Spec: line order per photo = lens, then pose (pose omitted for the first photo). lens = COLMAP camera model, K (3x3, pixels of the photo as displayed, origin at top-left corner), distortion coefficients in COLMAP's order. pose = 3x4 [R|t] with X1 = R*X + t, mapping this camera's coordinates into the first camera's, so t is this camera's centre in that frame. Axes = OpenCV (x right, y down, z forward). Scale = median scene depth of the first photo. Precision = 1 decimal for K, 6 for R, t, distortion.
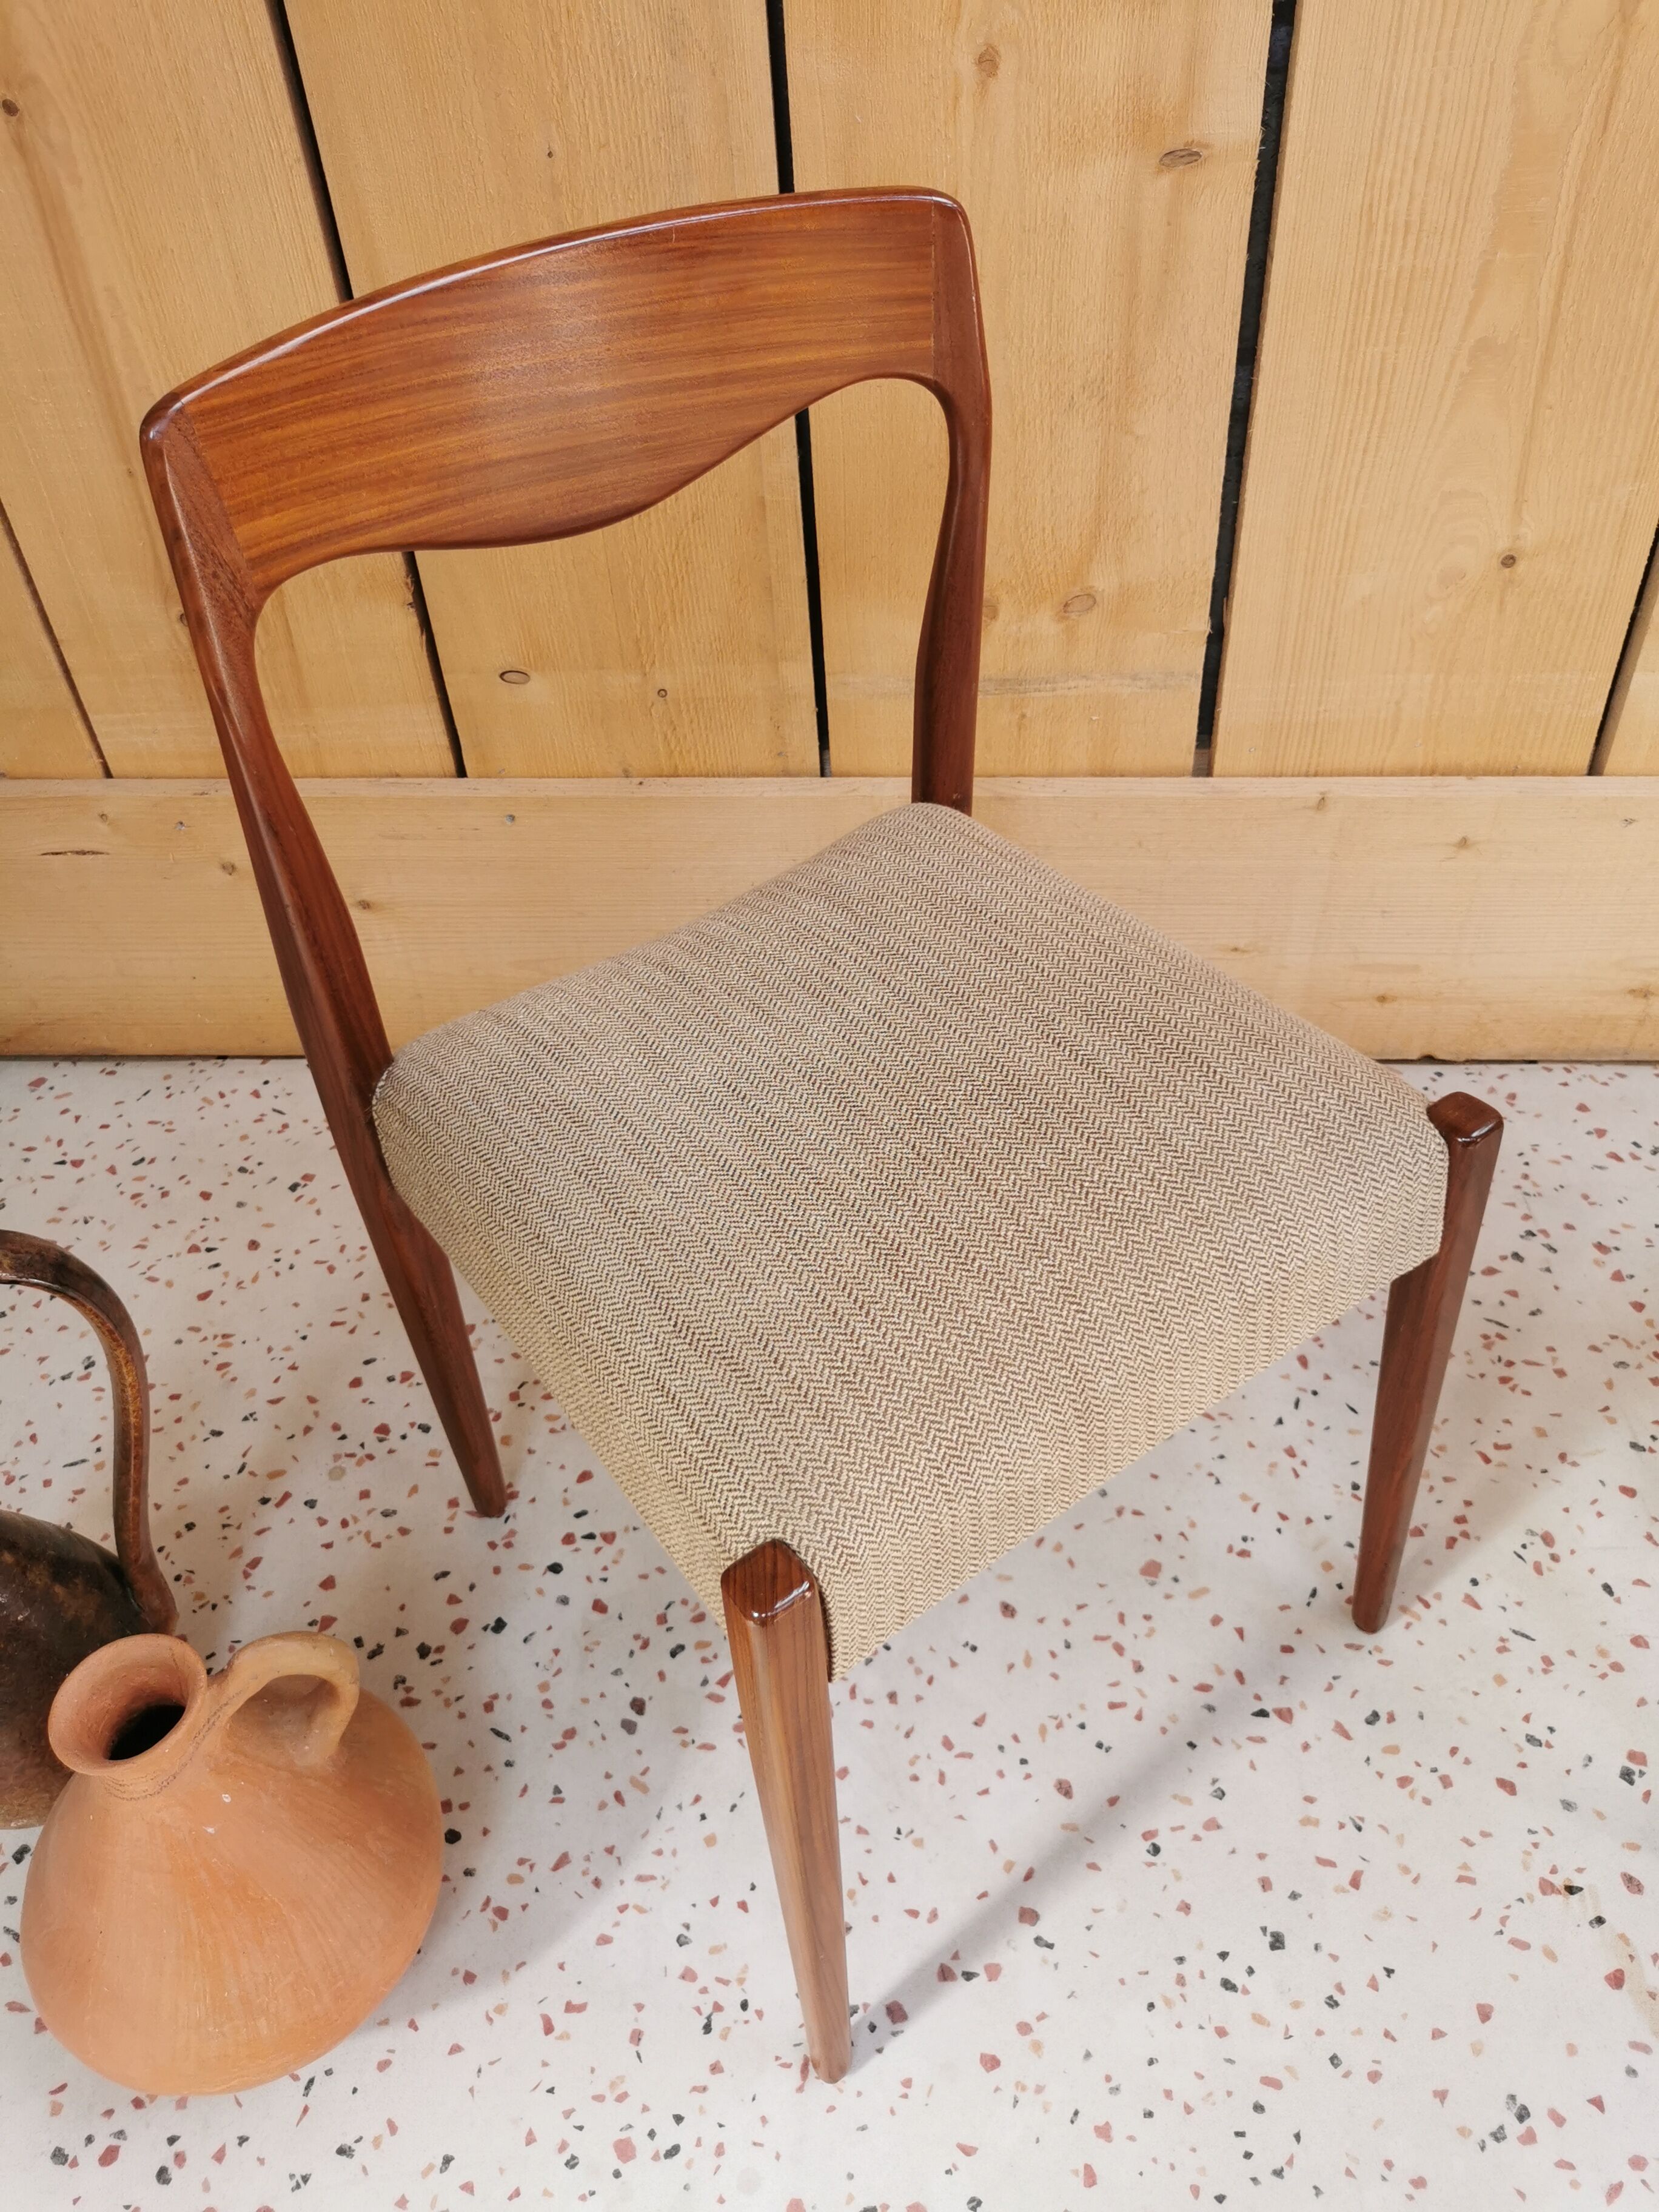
lens RADIAL K [[1744.6, 0, 840.3], [0, 1744.6, 1109.5], [0, 0, 1]] dist [0.032961, -0.031684]
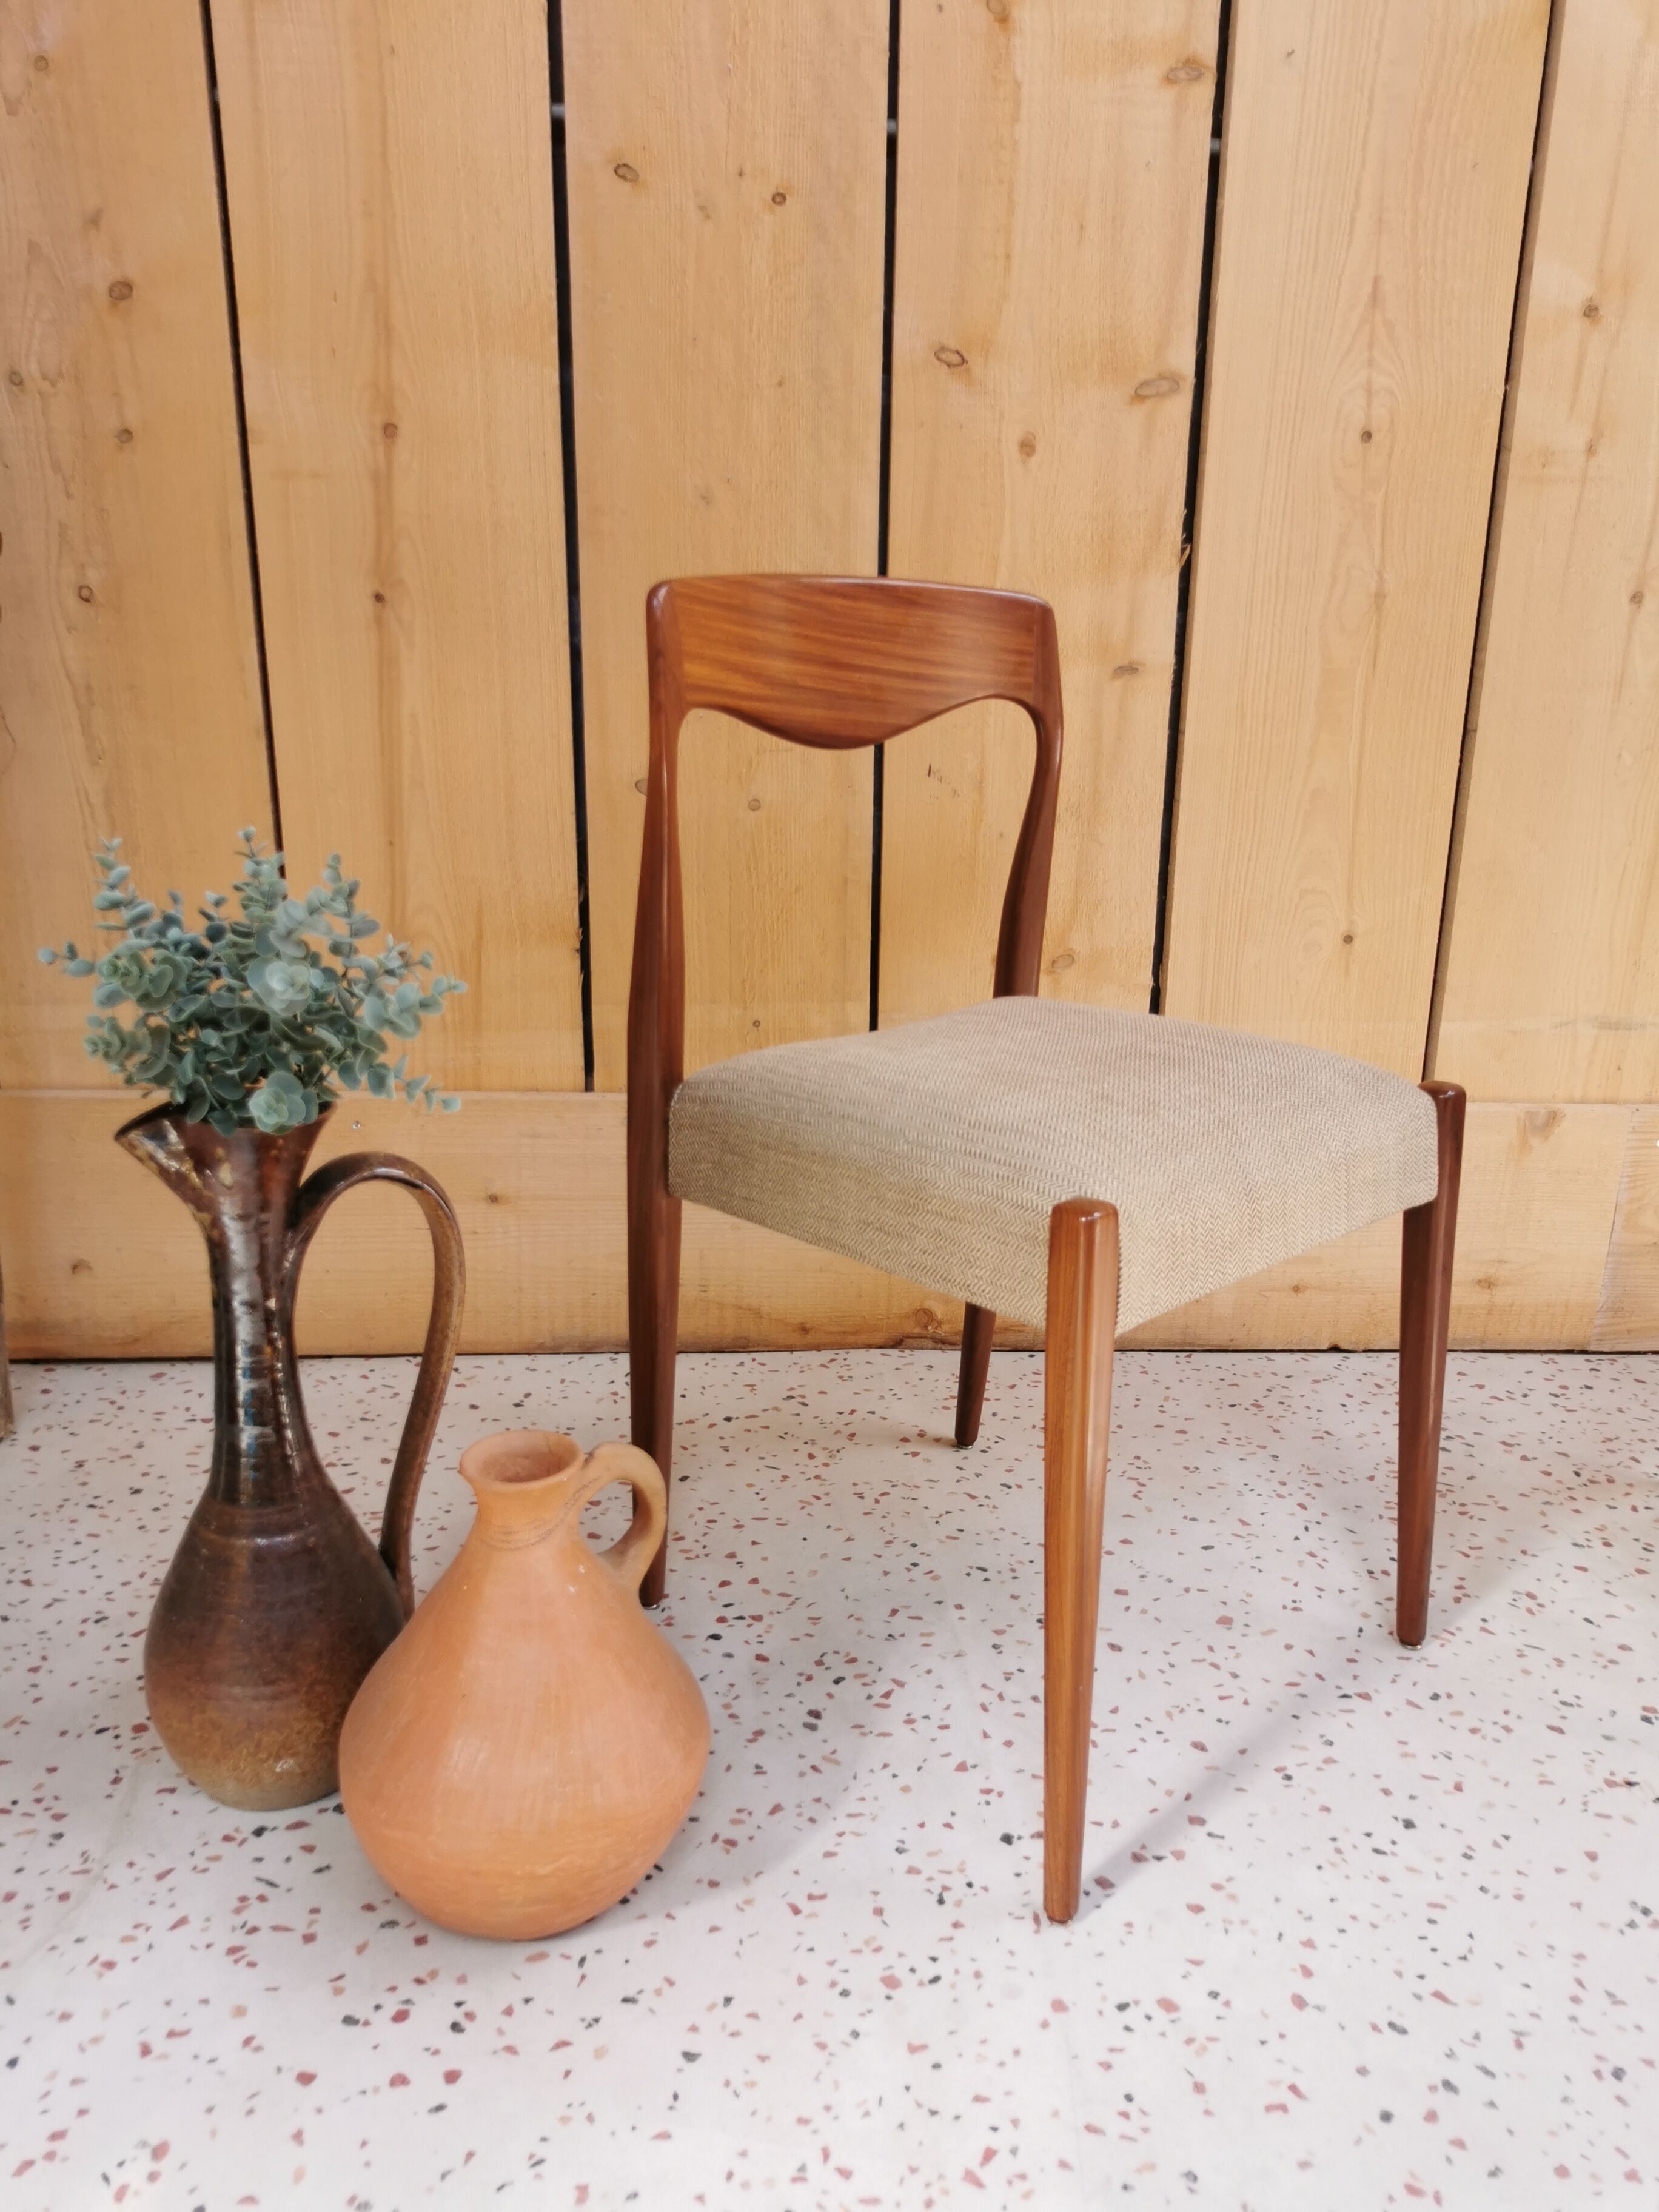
lens RADIAL K [[1744.6, 0, 826.9], [0, 1744.6, 1102.0], [0, 0, 1]] dist [0.032961, -0.031684]
pose [[0.989120, 0.030729, 0.143866, -0.292648], [0.041016, 0.881556, -0.470294, 0.543721], [-0.141278, 0.471078, 0.870704, -0.169880]]
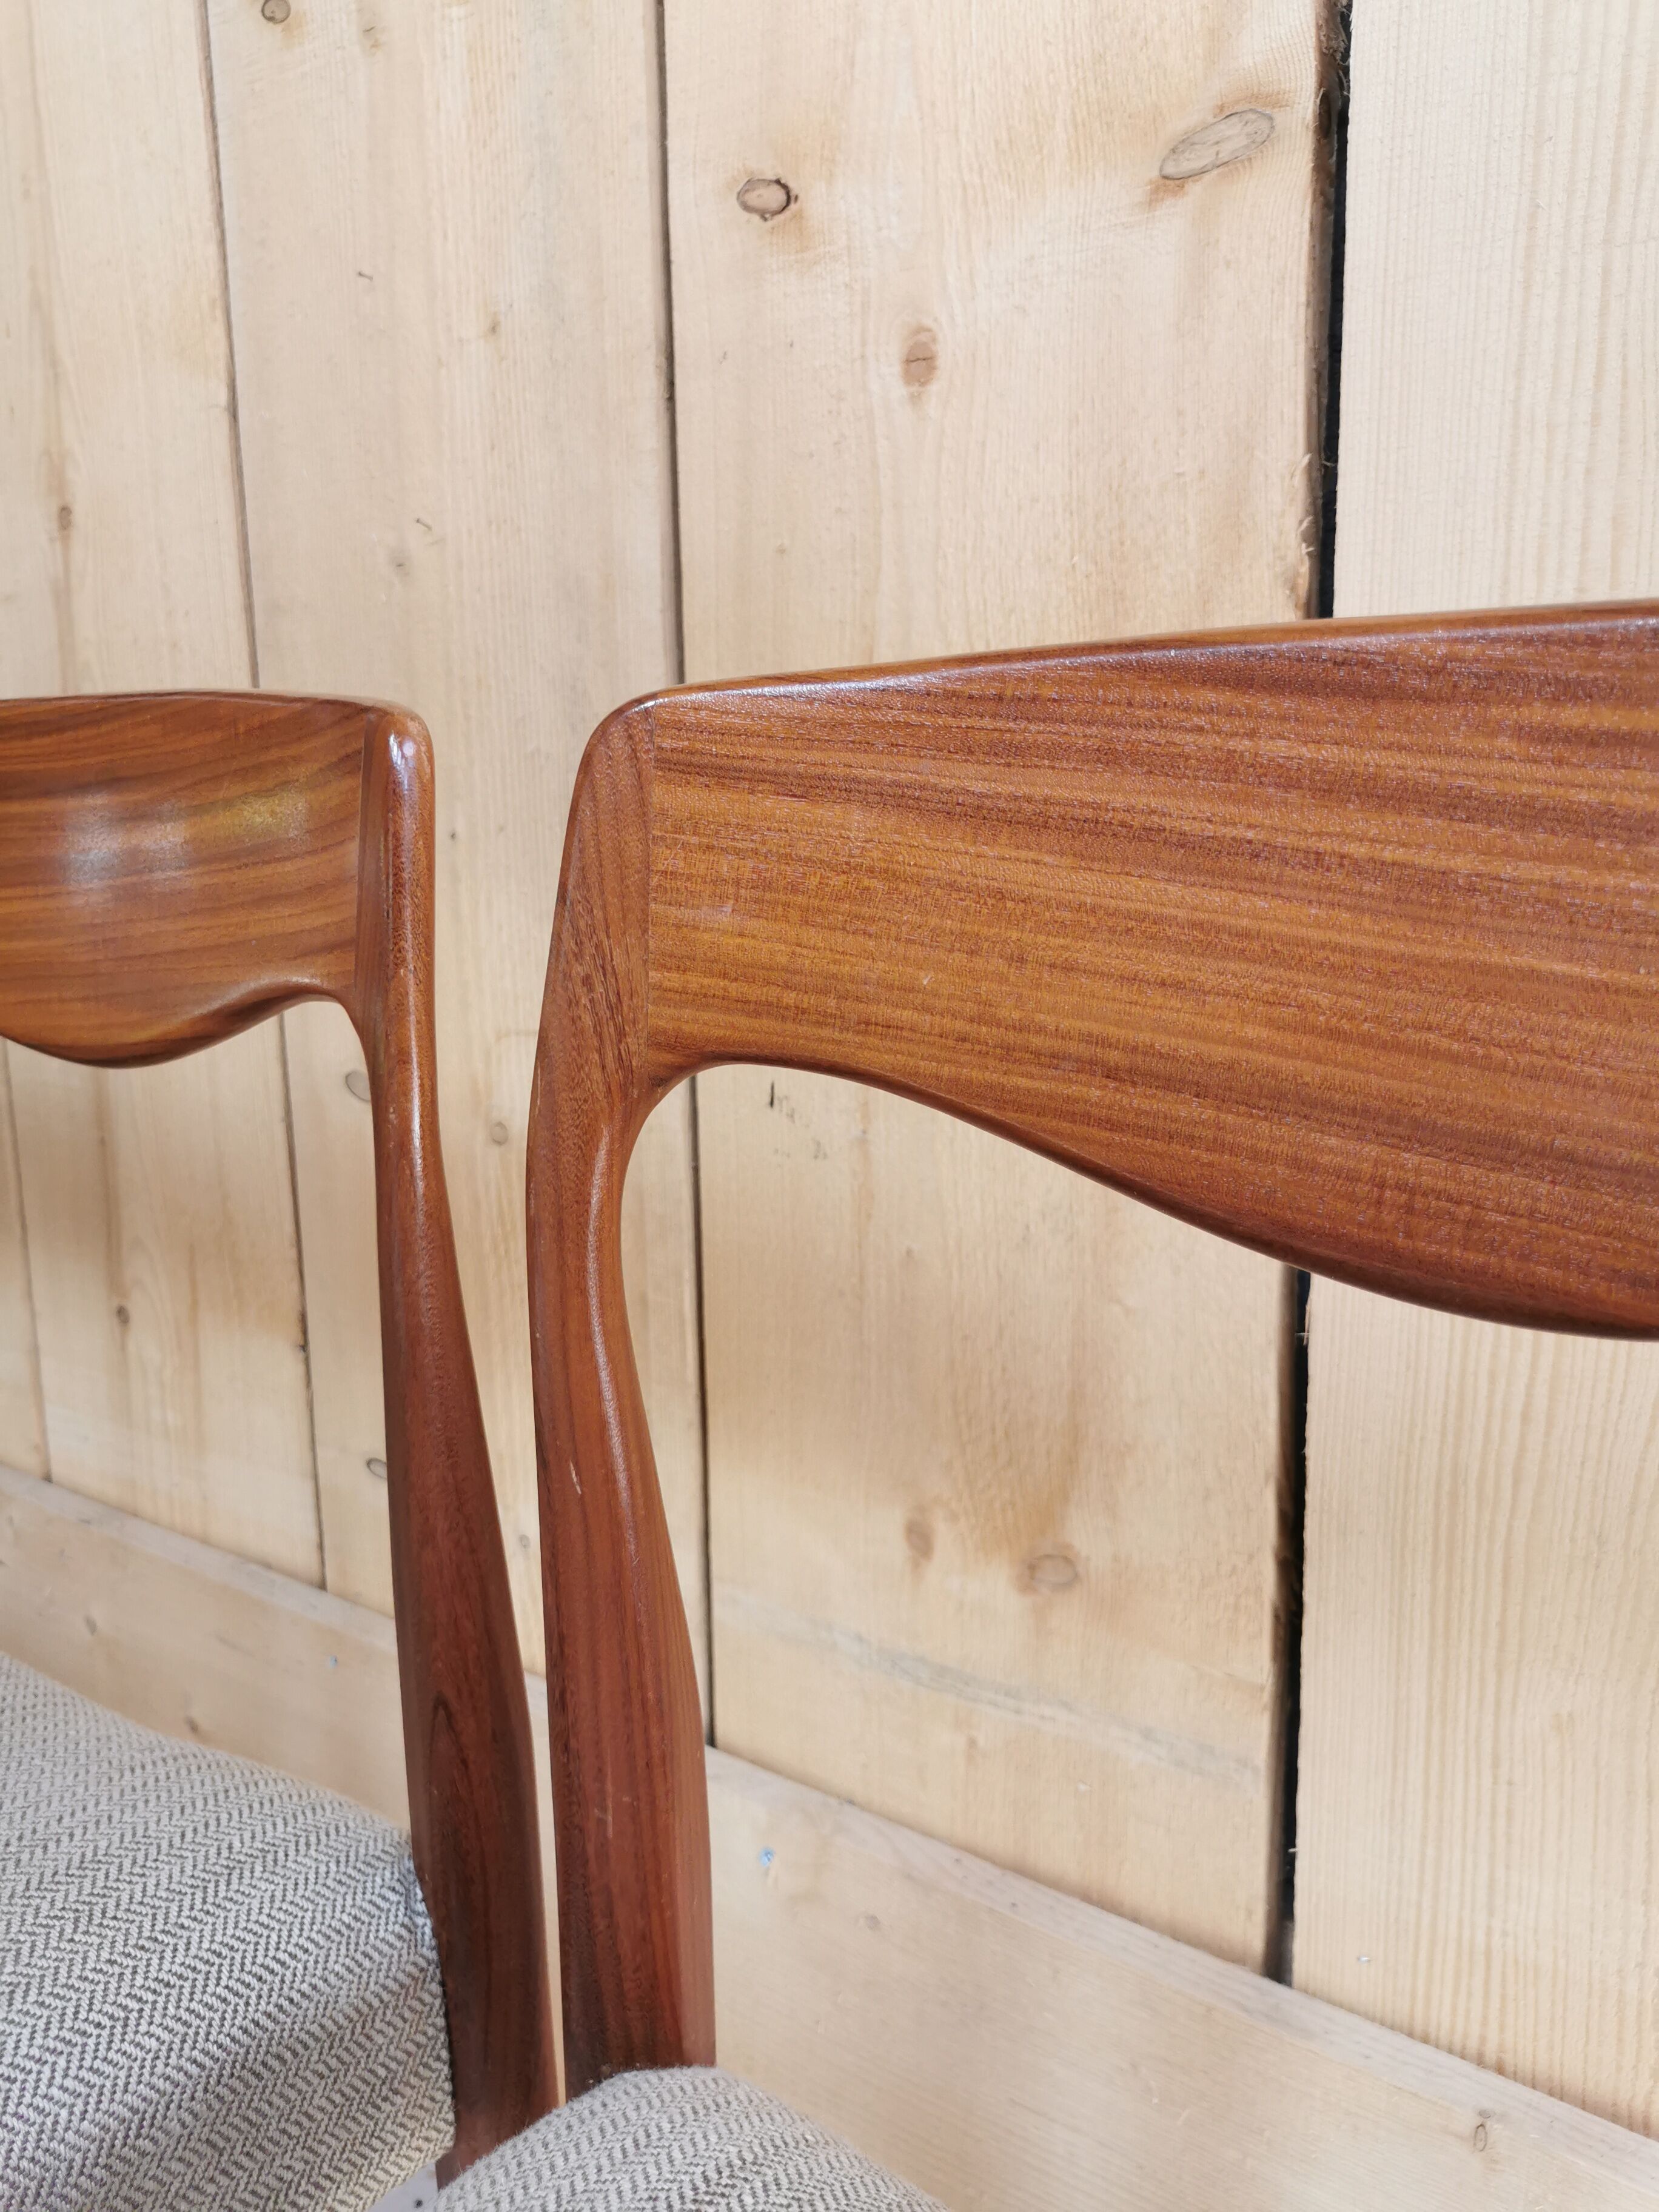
lens RADIAL K [[1744.6, 0, 855.9], [0, 1744.6, 1064.6], [0, 0, 1]] dist [0.032961, -0.031684]
pose [[0.842386, 0.118716, -0.525634, 0.429695], [-0.381917, 0.819672, -0.426939, -0.180053], [0.380164, 0.560396, 0.735821, 0.531096]]
